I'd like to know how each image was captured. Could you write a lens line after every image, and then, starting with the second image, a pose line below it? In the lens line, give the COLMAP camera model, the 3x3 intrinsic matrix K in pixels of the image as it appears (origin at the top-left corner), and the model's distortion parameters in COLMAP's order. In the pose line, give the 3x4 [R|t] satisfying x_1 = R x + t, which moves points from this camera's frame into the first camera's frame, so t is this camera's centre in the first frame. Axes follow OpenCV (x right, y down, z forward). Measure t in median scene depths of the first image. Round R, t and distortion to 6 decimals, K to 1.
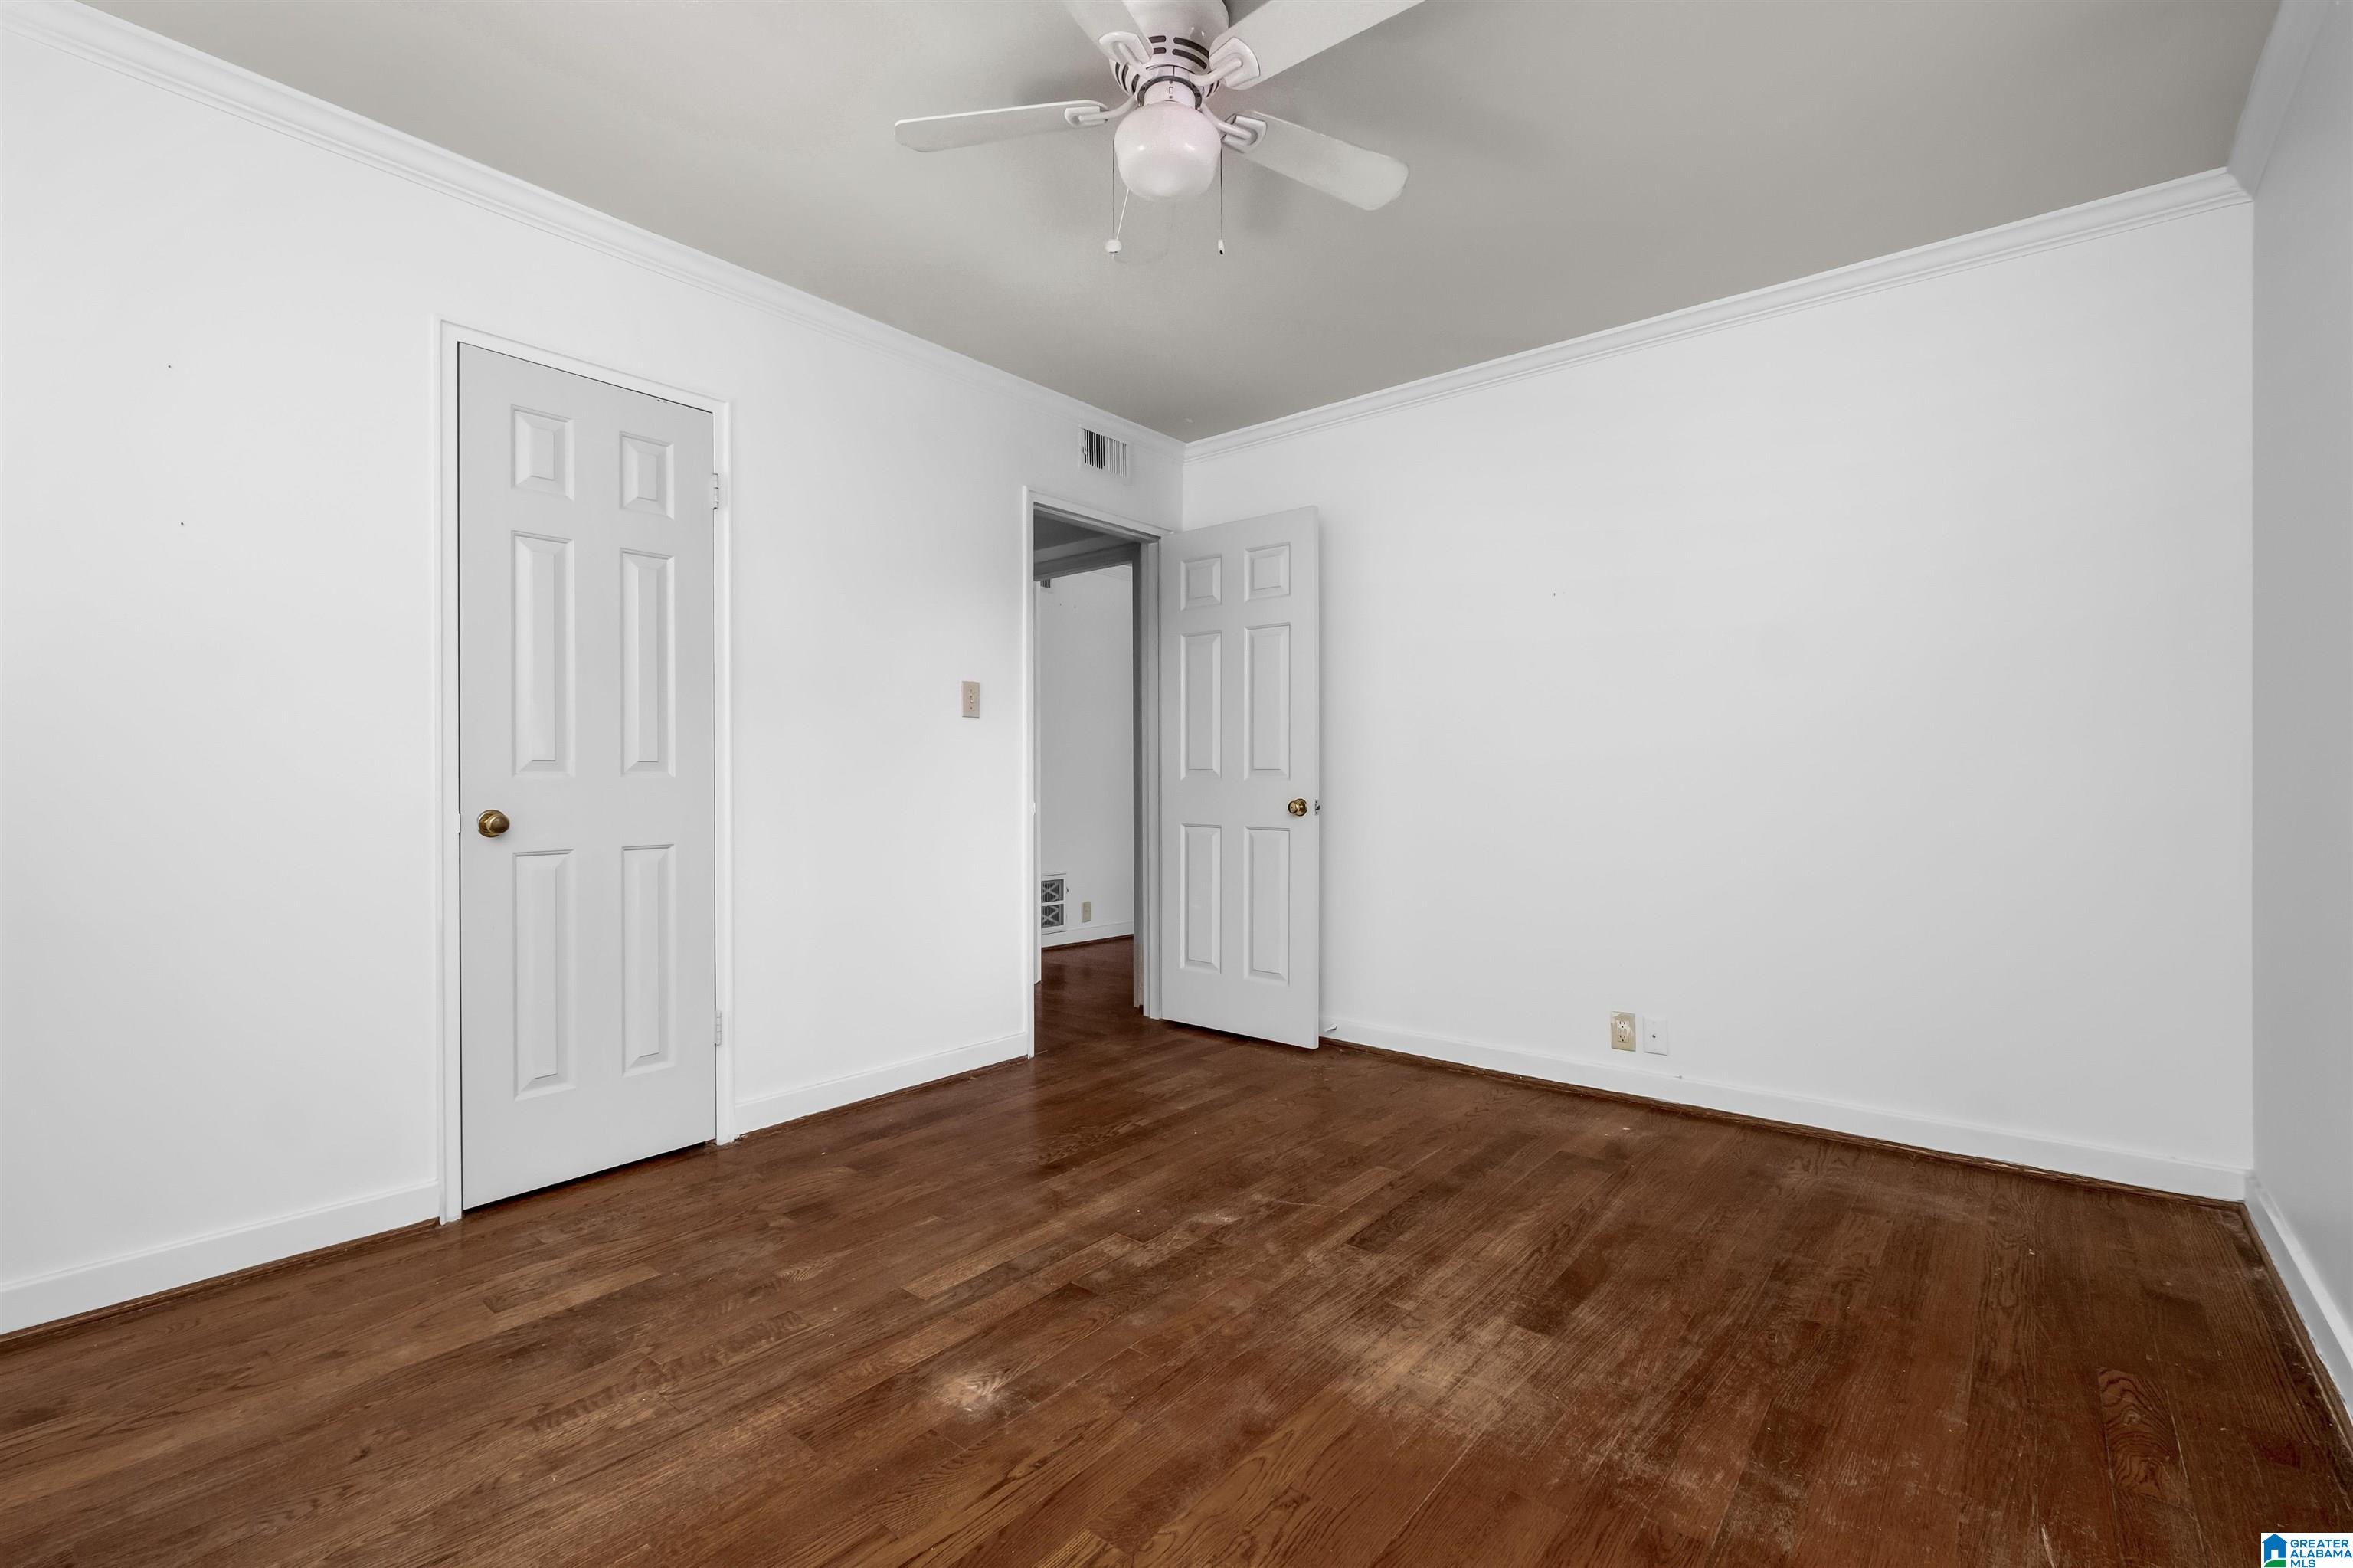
lens RADIAL K [[1041.1, 0, 1169.5], [0, 1041.1, 787.7], [0, 0, 1]] dist [-0.000624, -0.000548]
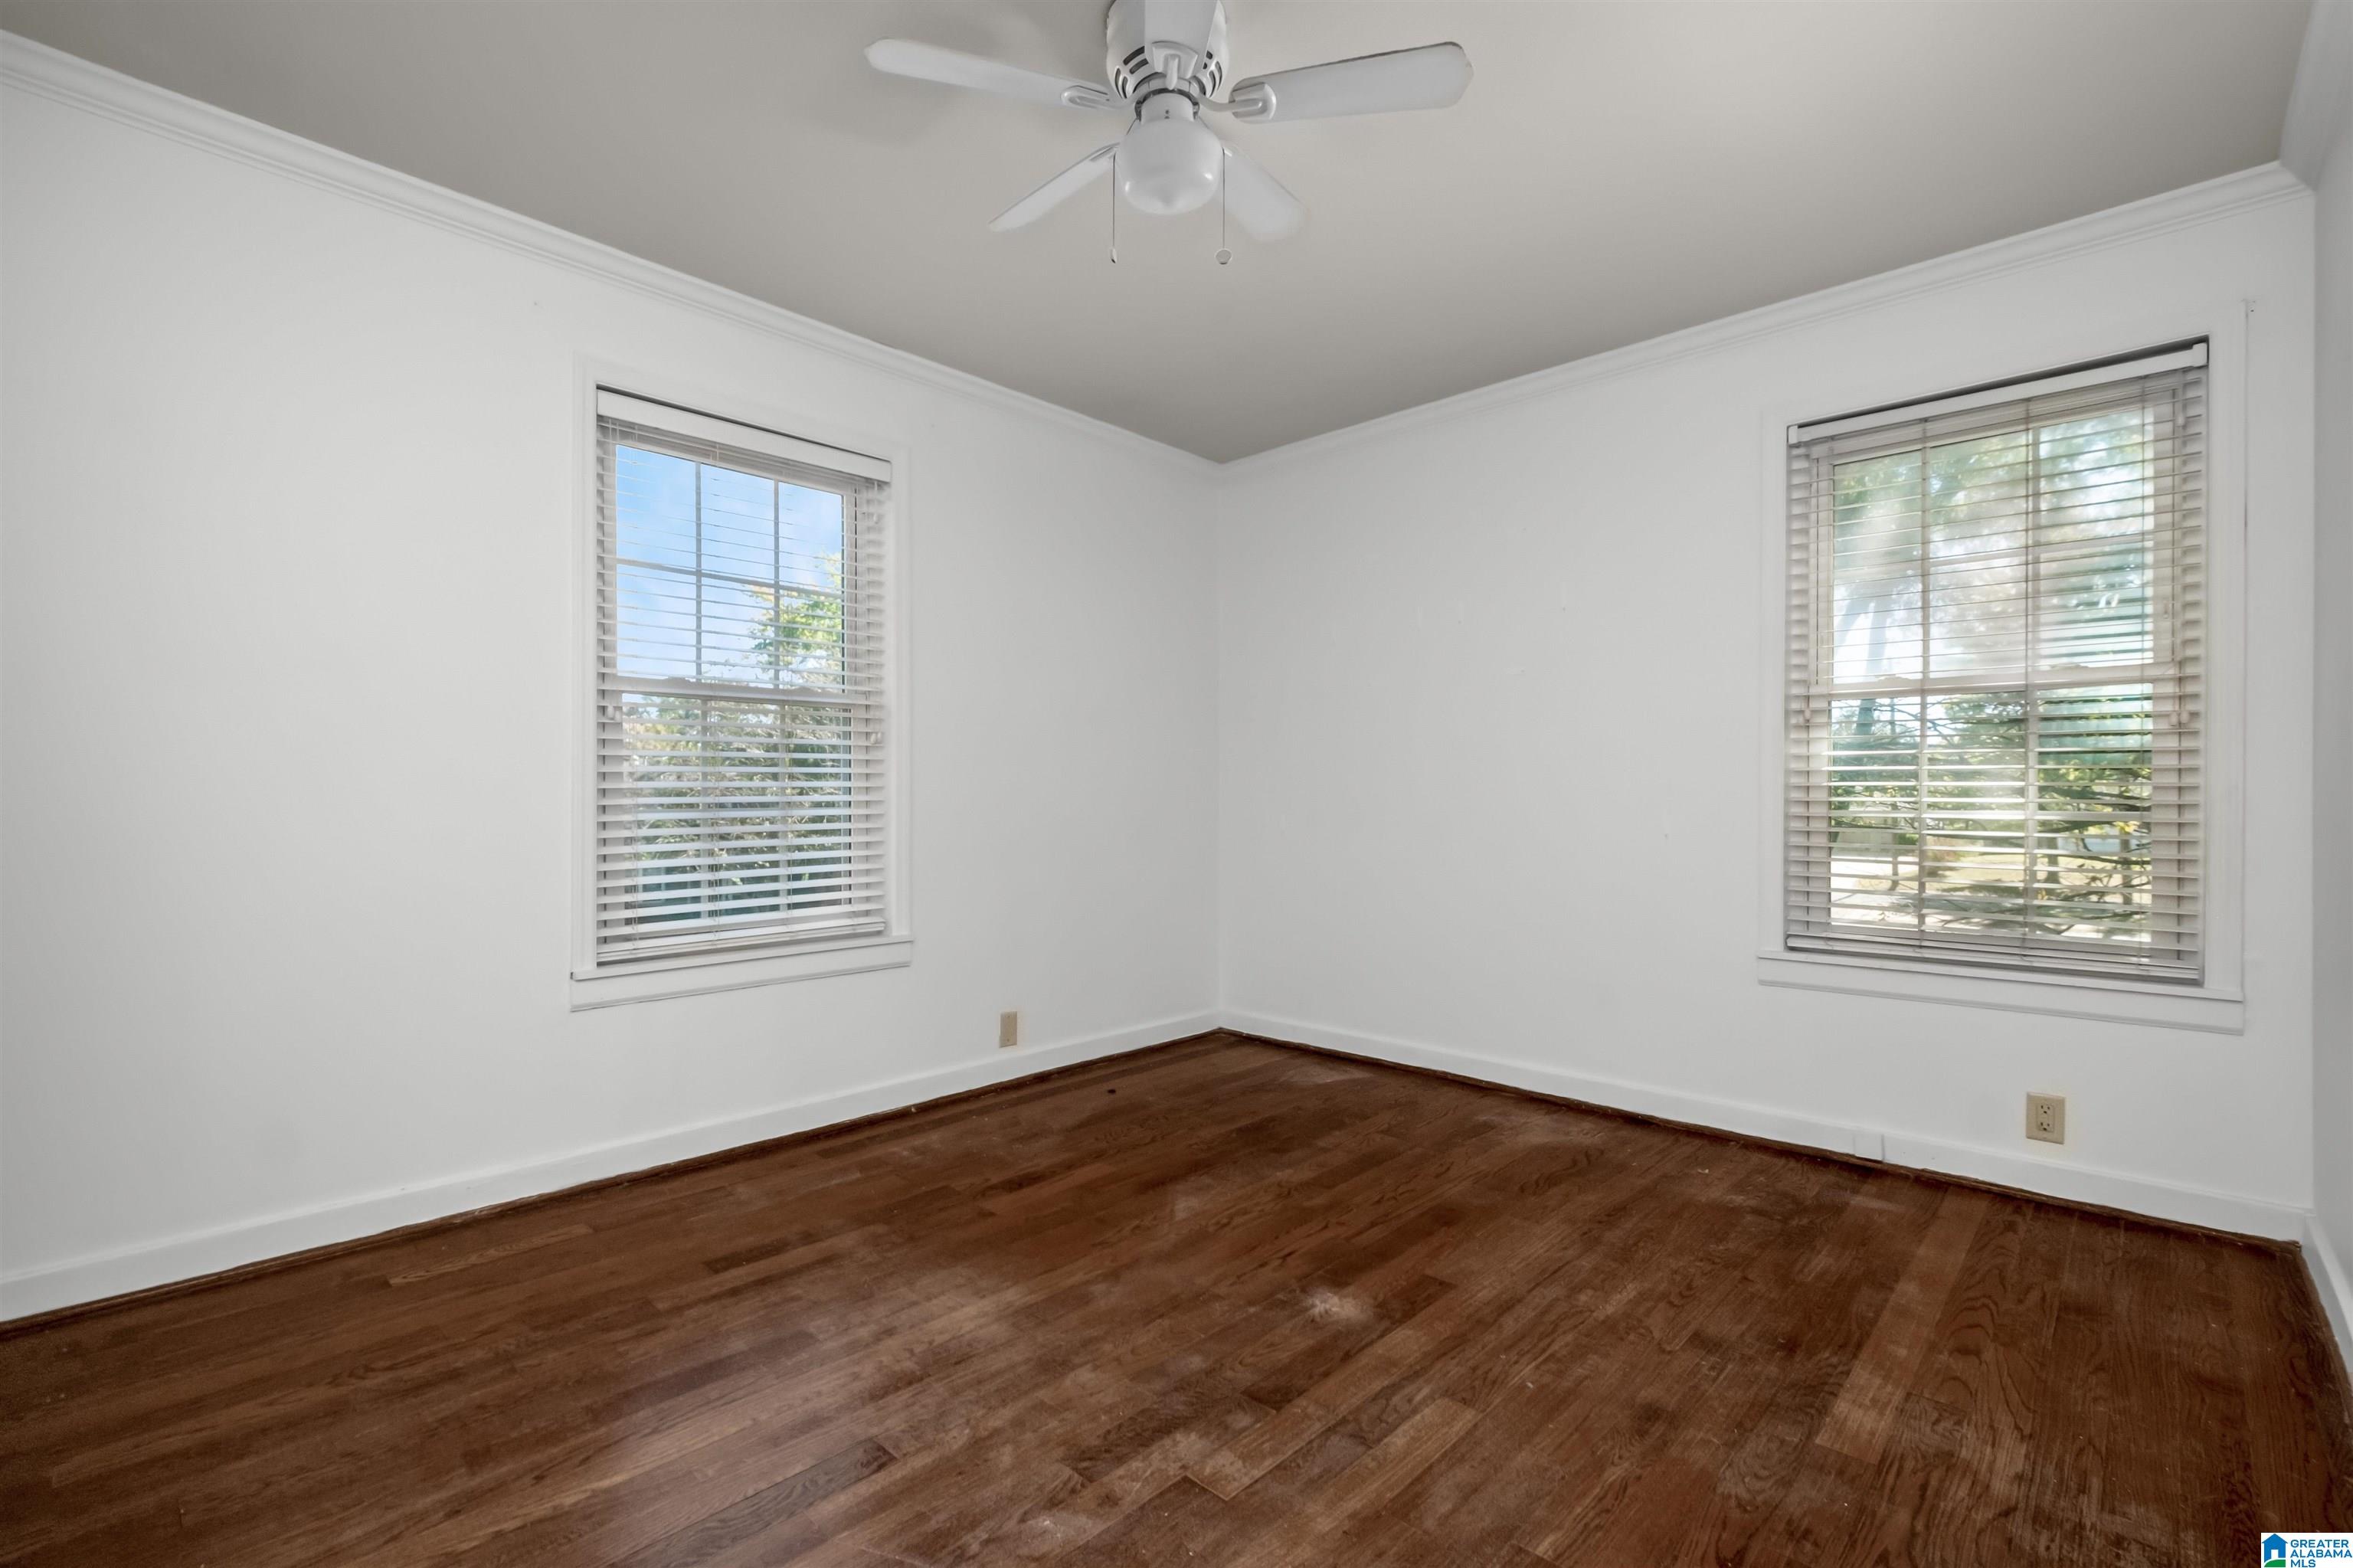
lens RADIAL K [[1041.1, 0, 1169.5], [0, 1041.1, 787.7], [0, 0, 1]] dist [-0.000624, -0.000548]
pose [[-0.997896, -0.002359, 0.064799, -0.066285], [-0.002782, 0.999975, -0.006429, -0.011295], [-0.064782, -0.006596, -0.997878, 1.933147]]
